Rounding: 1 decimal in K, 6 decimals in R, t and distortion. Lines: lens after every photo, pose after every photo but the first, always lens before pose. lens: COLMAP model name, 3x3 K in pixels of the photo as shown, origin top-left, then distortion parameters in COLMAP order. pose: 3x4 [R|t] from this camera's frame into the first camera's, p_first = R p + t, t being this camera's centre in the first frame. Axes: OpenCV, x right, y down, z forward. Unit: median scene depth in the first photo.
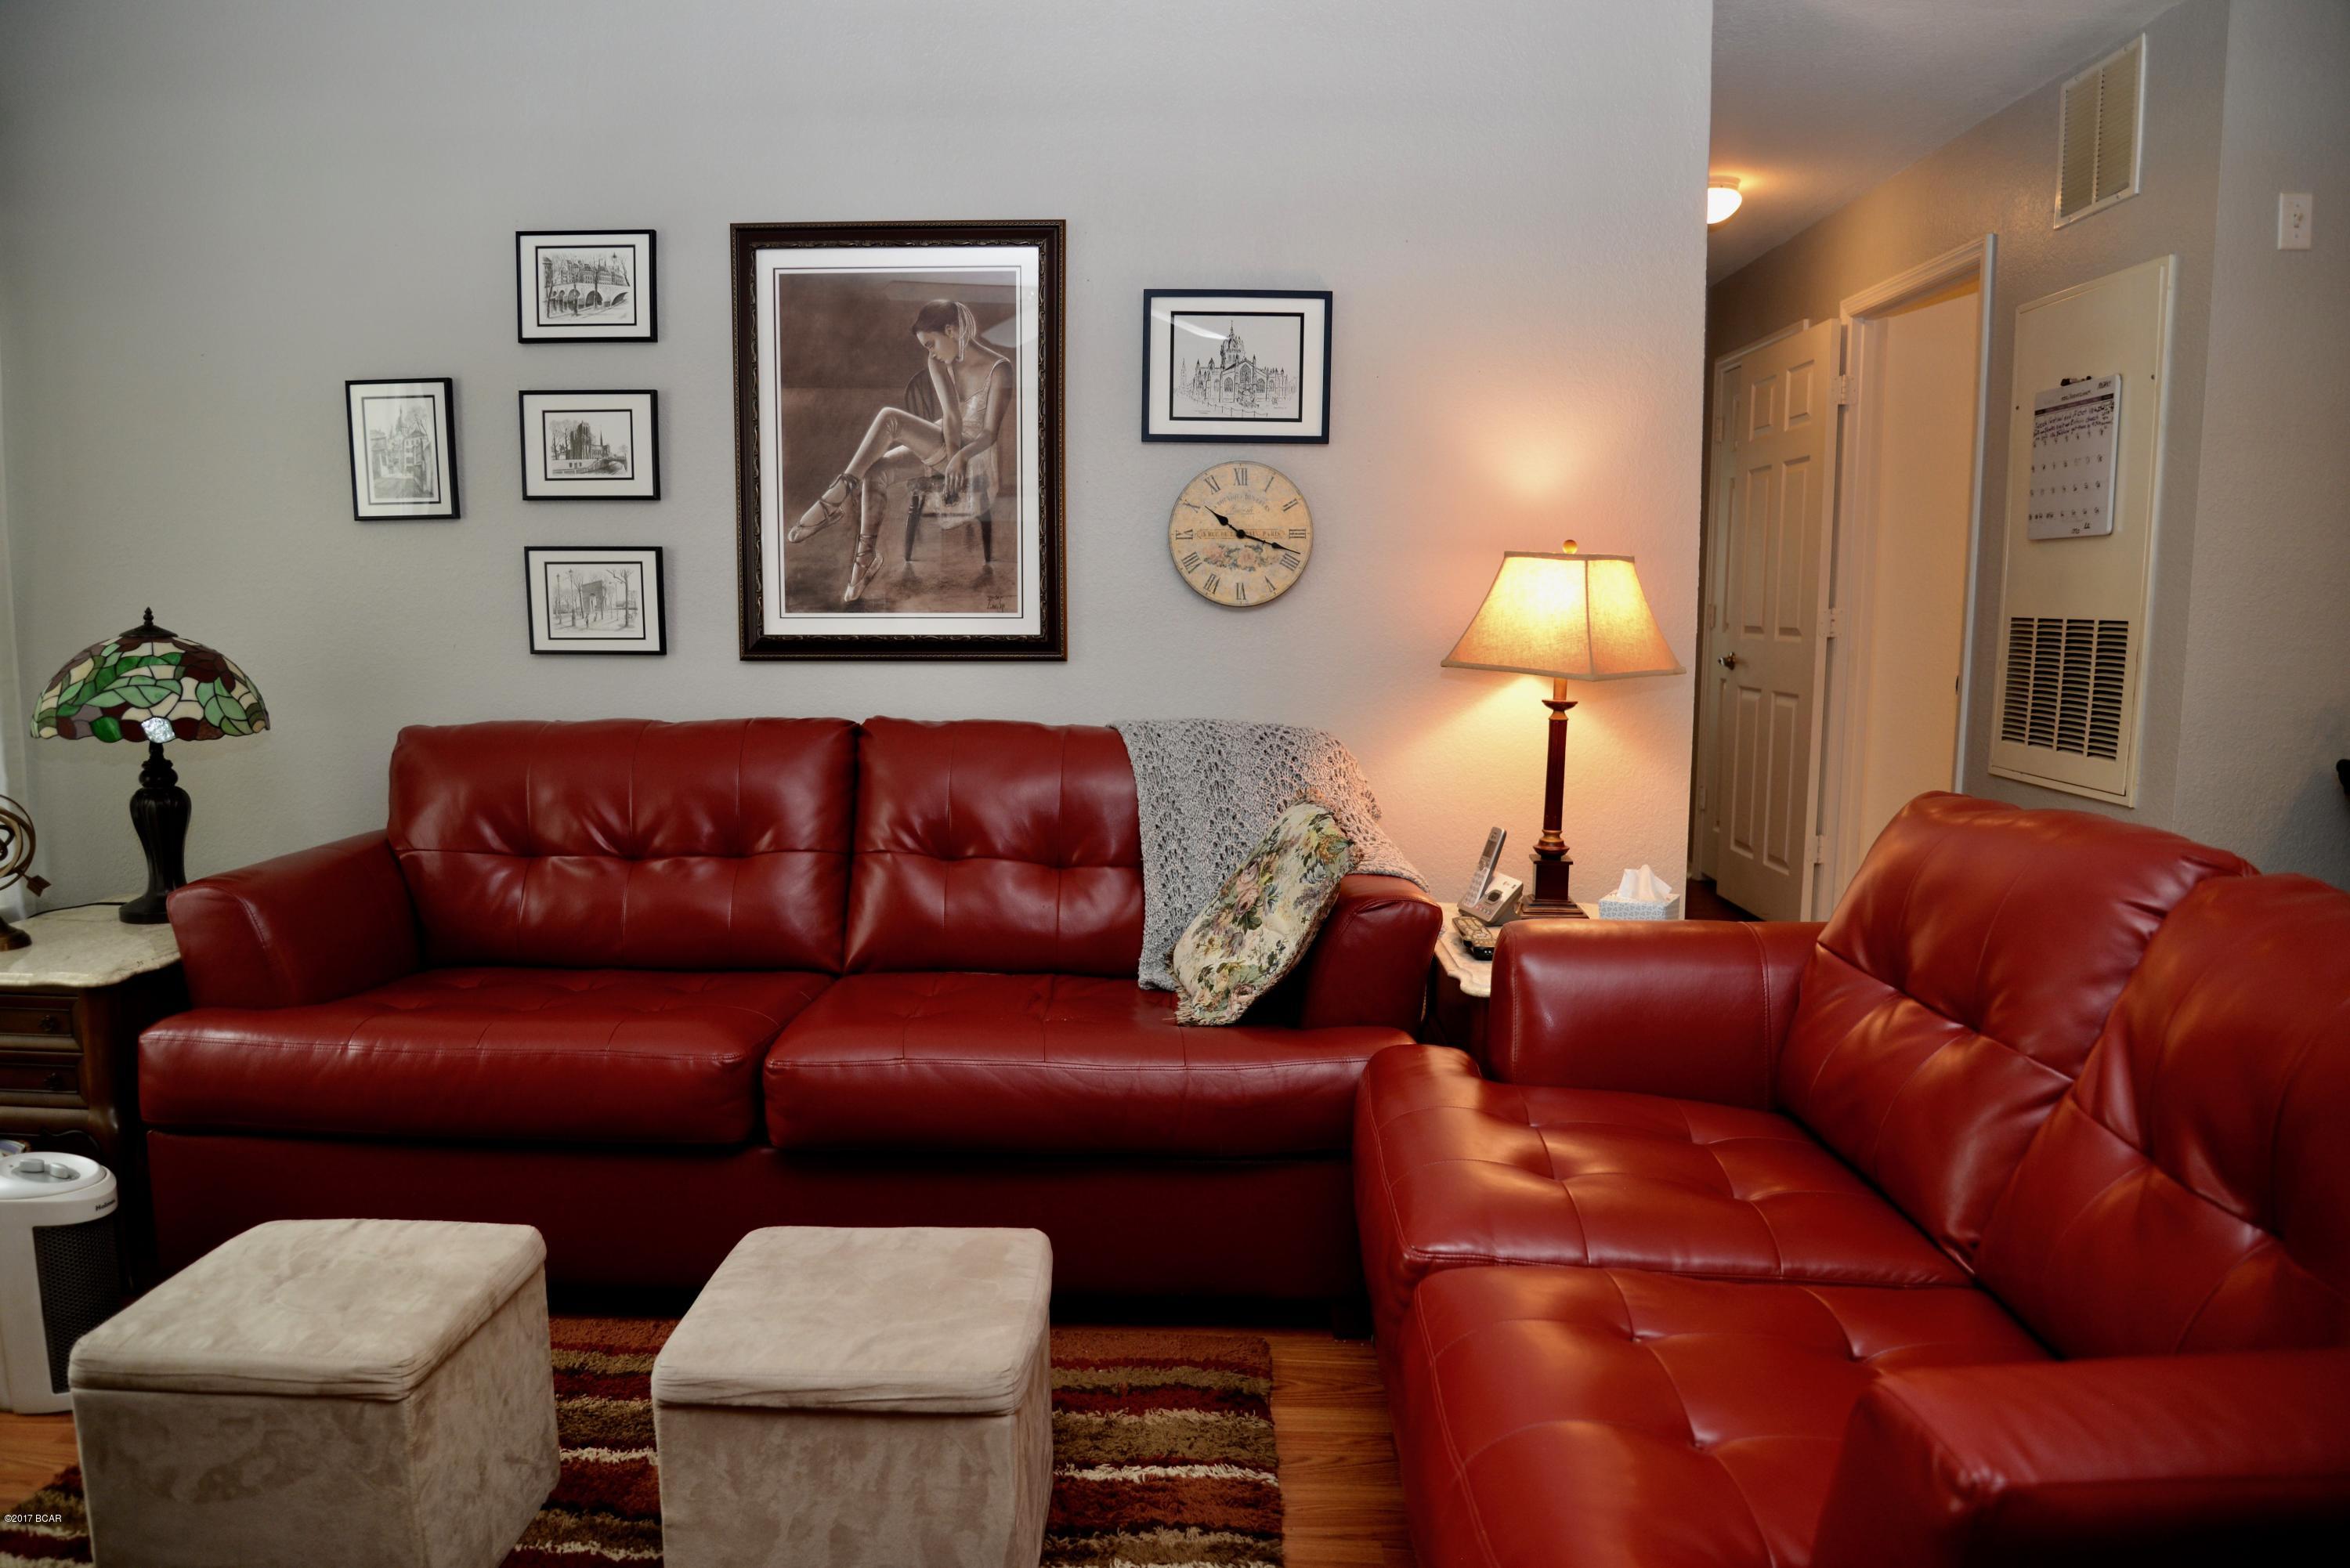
lens RADIAL K [[1592.4, 0, 1166.8], [0, 1592.4, 797.8], [0, 0, 1]] dist [-0.084119, 0.029469]
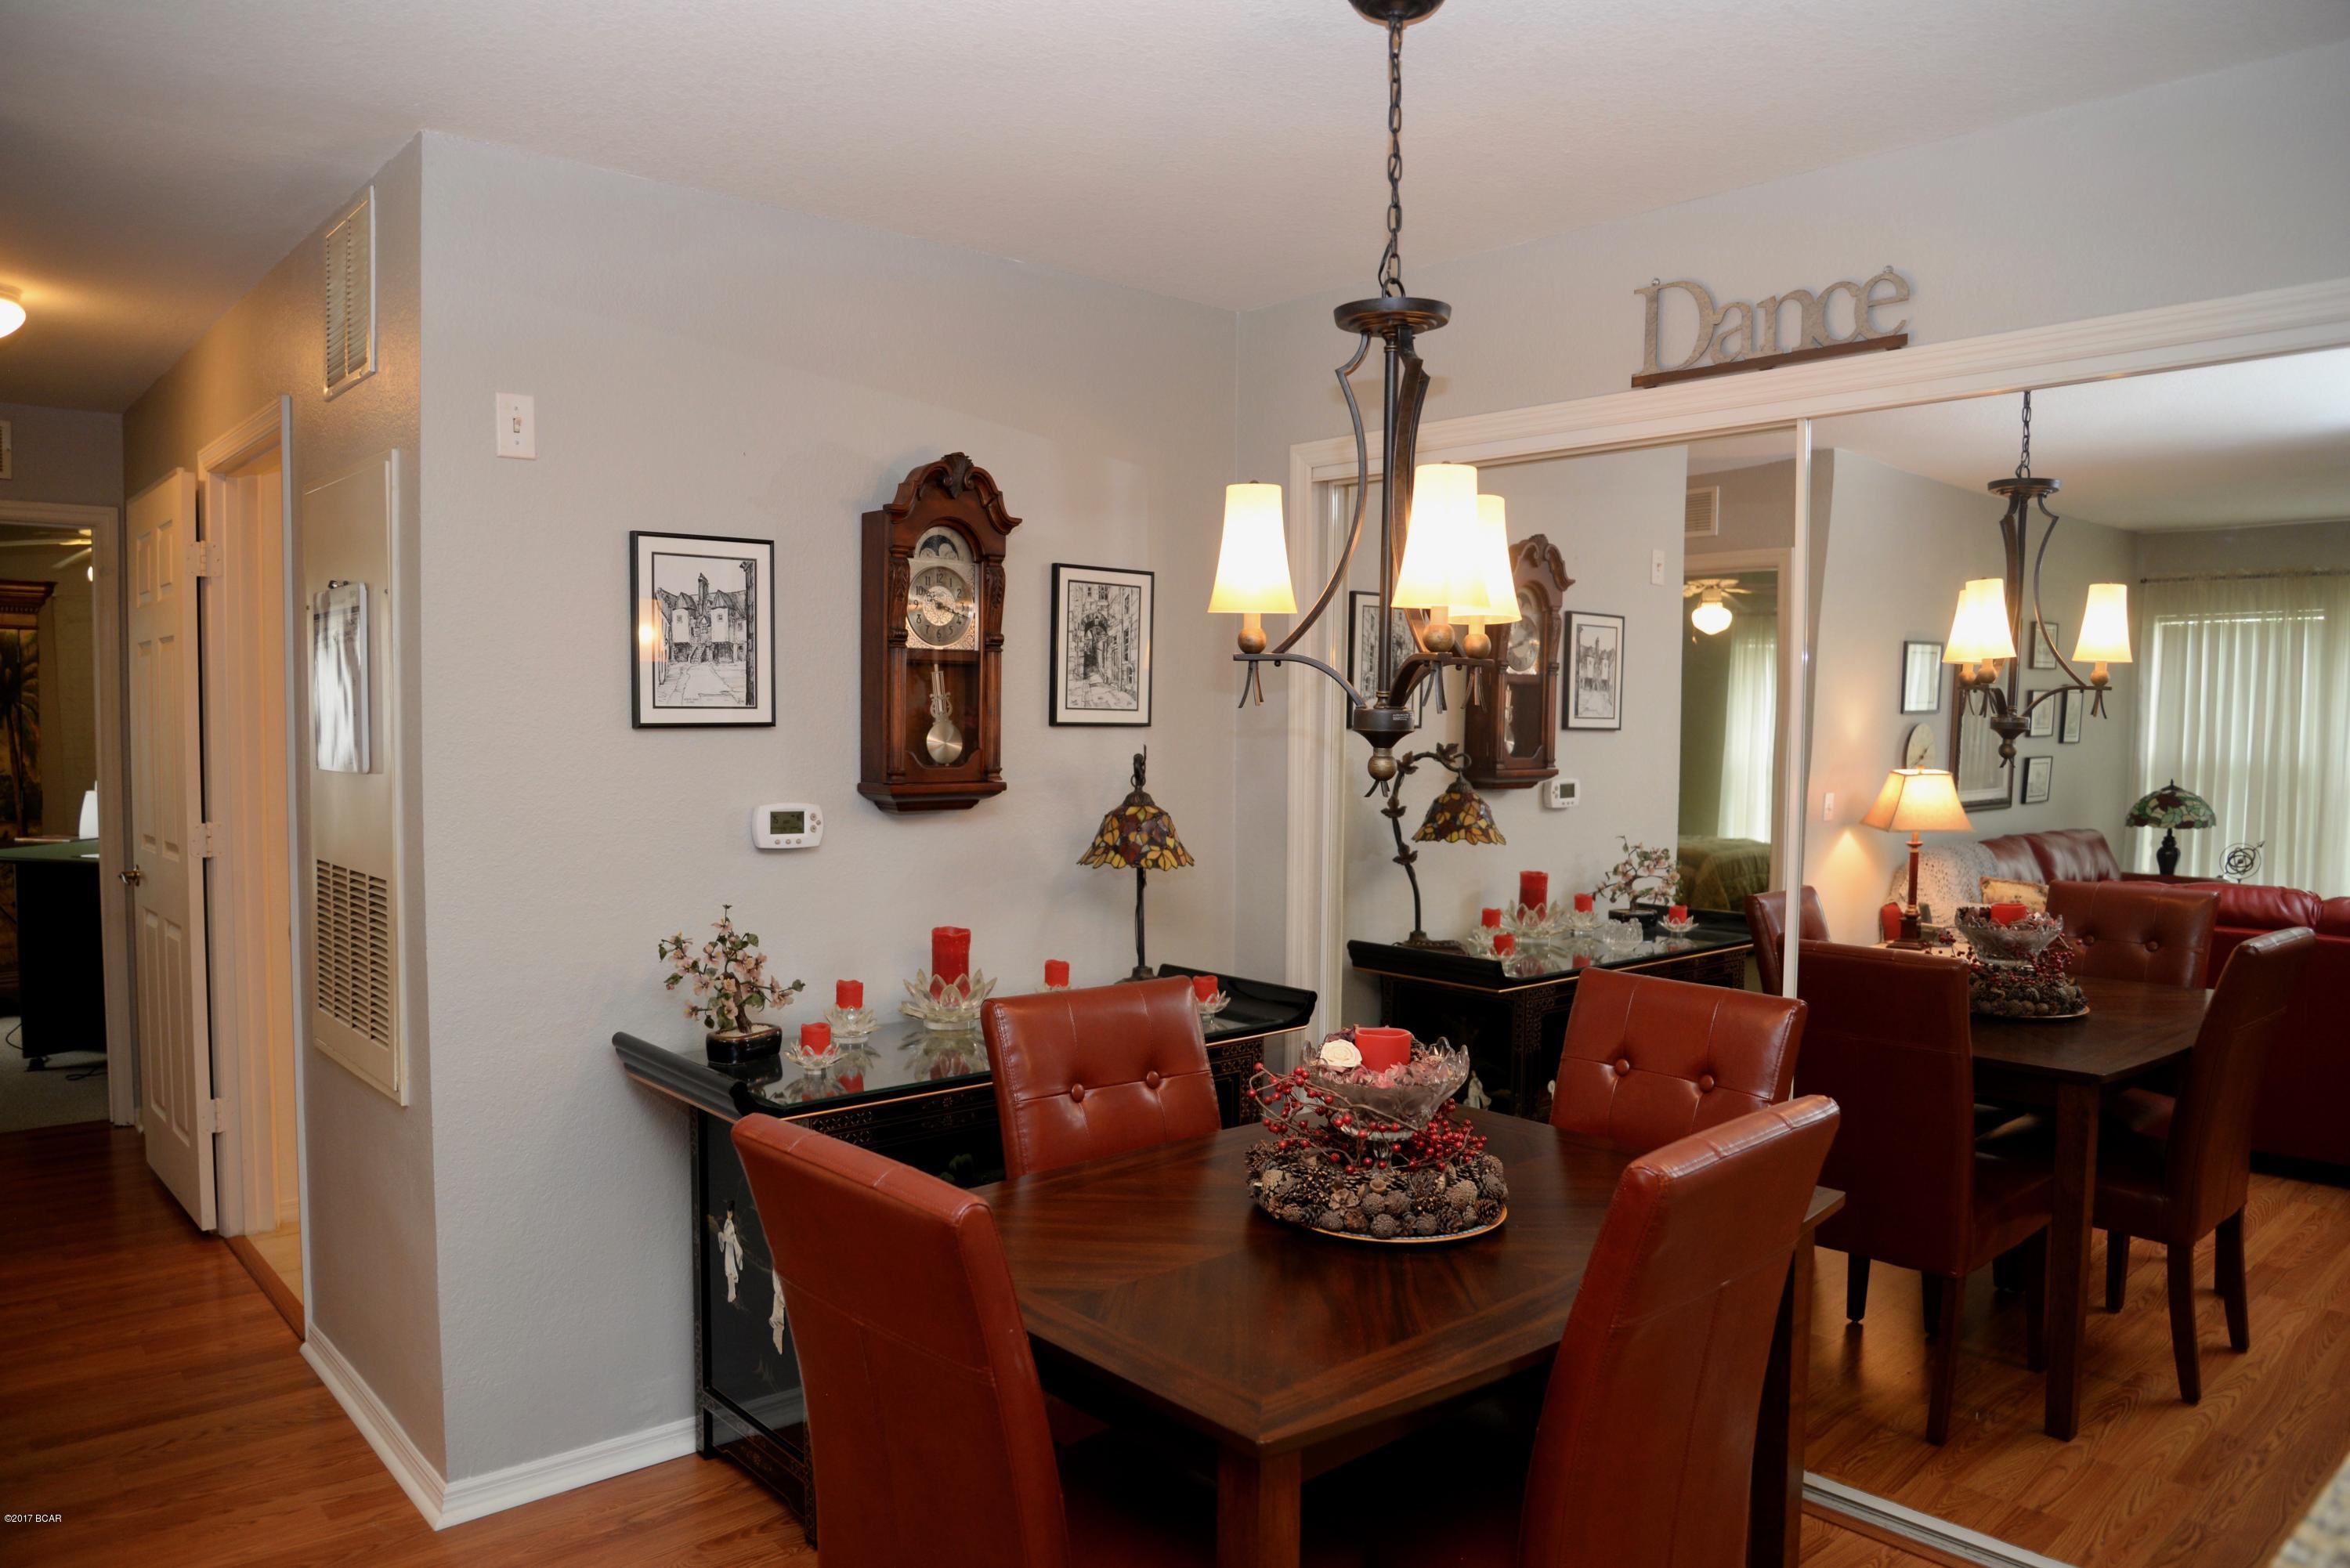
lens RADIAL K [[1592.4, 0, 1166.8], [0, 1592.4, 797.8], [0, 0, 1]] dist [-0.084119, 0.029469]
pose [[0.734927, -0.032803, 0.677353, 0.297116], [0.079343, 0.996129, -0.037846, -0.075766], [-0.673489, 0.081558, 0.734684, 0.077928]]
